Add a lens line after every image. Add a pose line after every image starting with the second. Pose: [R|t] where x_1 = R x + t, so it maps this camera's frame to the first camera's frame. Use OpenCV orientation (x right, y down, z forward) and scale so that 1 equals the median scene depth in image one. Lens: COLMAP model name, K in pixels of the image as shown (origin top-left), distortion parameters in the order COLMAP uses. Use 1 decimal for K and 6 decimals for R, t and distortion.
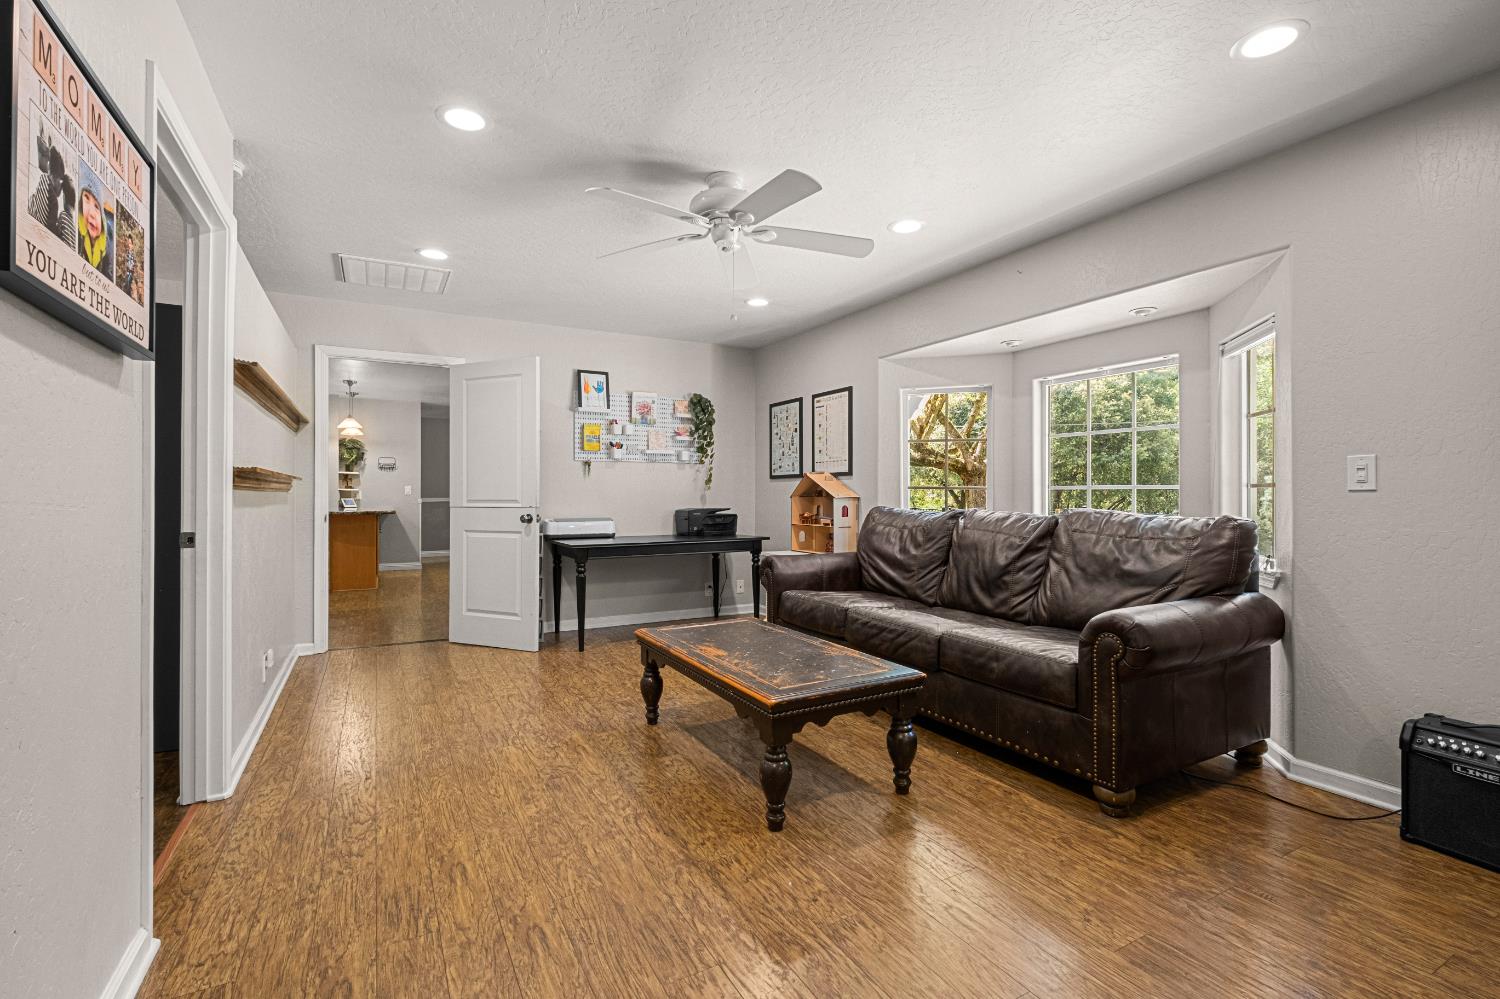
lens RADIAL K [[658.5, 0, 755.3], [0, 658.5, 498.8], [0, 0, 1]] dist [-0.005412, -0.000823]
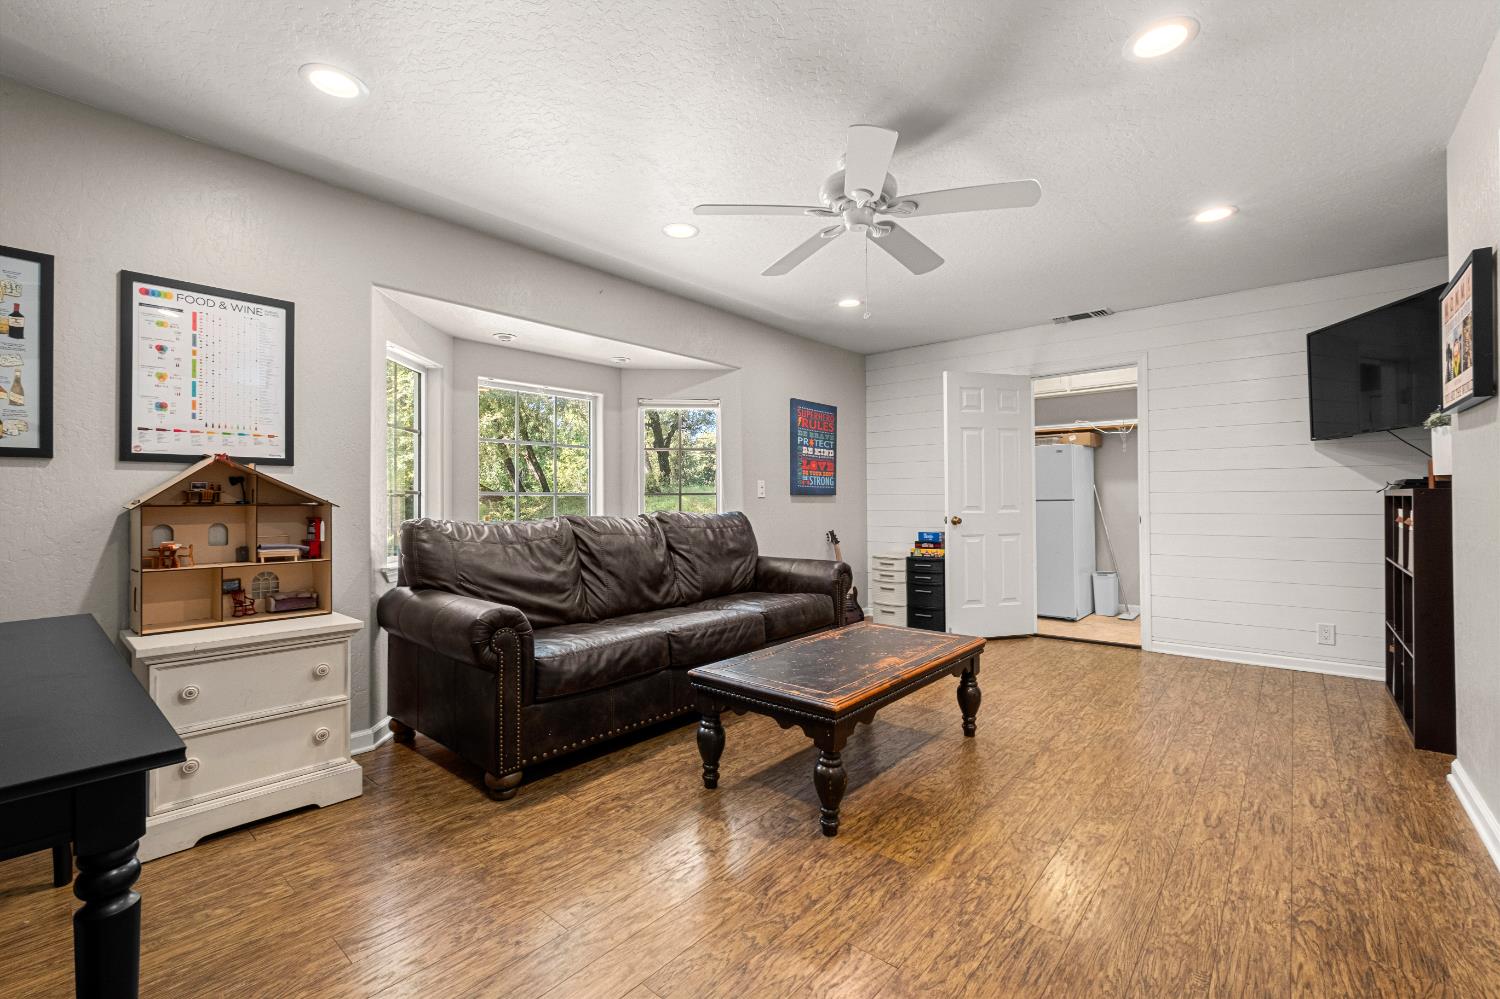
lens RADIAL K [[649.5, 0, 735.2], [0, 649.5, 499.4], [0, 0, 1]] dist [-0.003637, -0.000755]
pose [[-0.328640, 0.002248, 0.944453, -0.878027], [0.010630, 0.999943, 0.001318, -0.008537], [-0.944395, 0.010472, -0.328645, 1.511783]]
